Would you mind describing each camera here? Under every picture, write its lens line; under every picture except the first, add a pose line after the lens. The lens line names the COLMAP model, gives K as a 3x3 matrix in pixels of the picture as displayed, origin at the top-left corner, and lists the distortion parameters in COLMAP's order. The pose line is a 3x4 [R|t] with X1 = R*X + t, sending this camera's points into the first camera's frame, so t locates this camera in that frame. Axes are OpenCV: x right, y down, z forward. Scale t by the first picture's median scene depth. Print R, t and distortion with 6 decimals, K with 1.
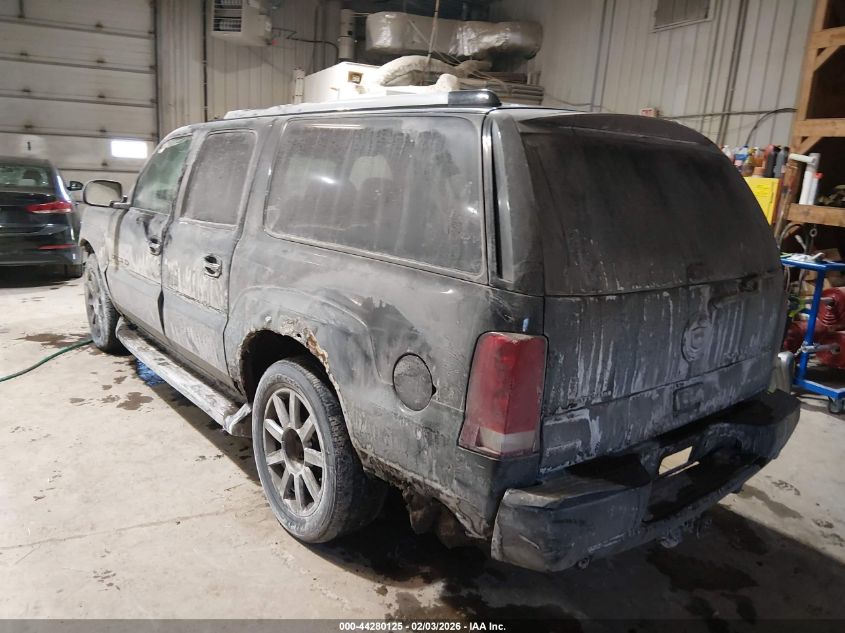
lens RADIAL K [[655.3, 0, 426.0], [0, 655.3, 316.3], [0, 0, 1]] dist [-0.007532, -0.000901]
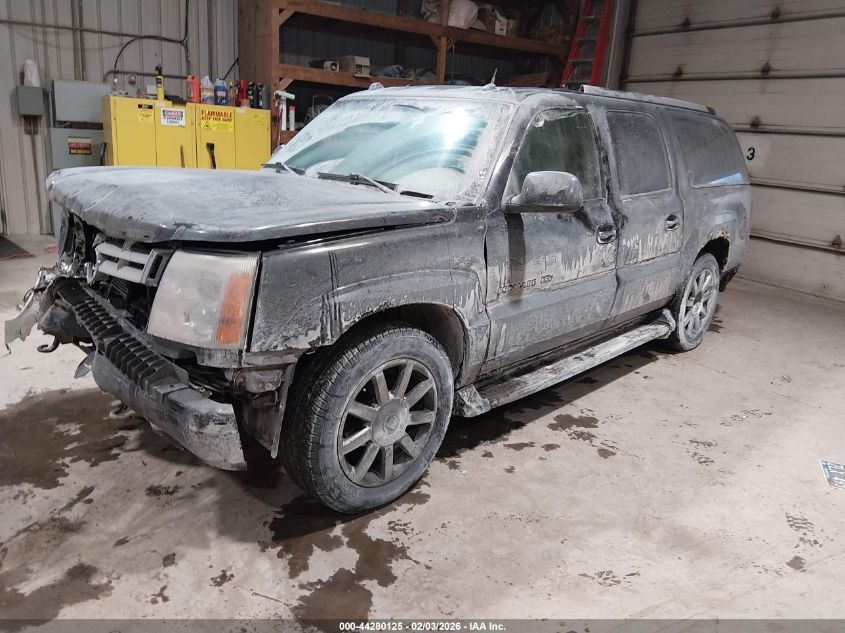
lens RADIAL K [[655.3, 0, 426.0], [0, 655.3, 316.3], [0, 0, 1]] dist [-0.007532, -0.000901]
pose [[-0.134720, -0.331960, 0.933624, -1.096249], [0.154385, 0.923675, 0.350700, -0.311141], [-0.978783, 0.191384, -0.073188, 1.137390]]
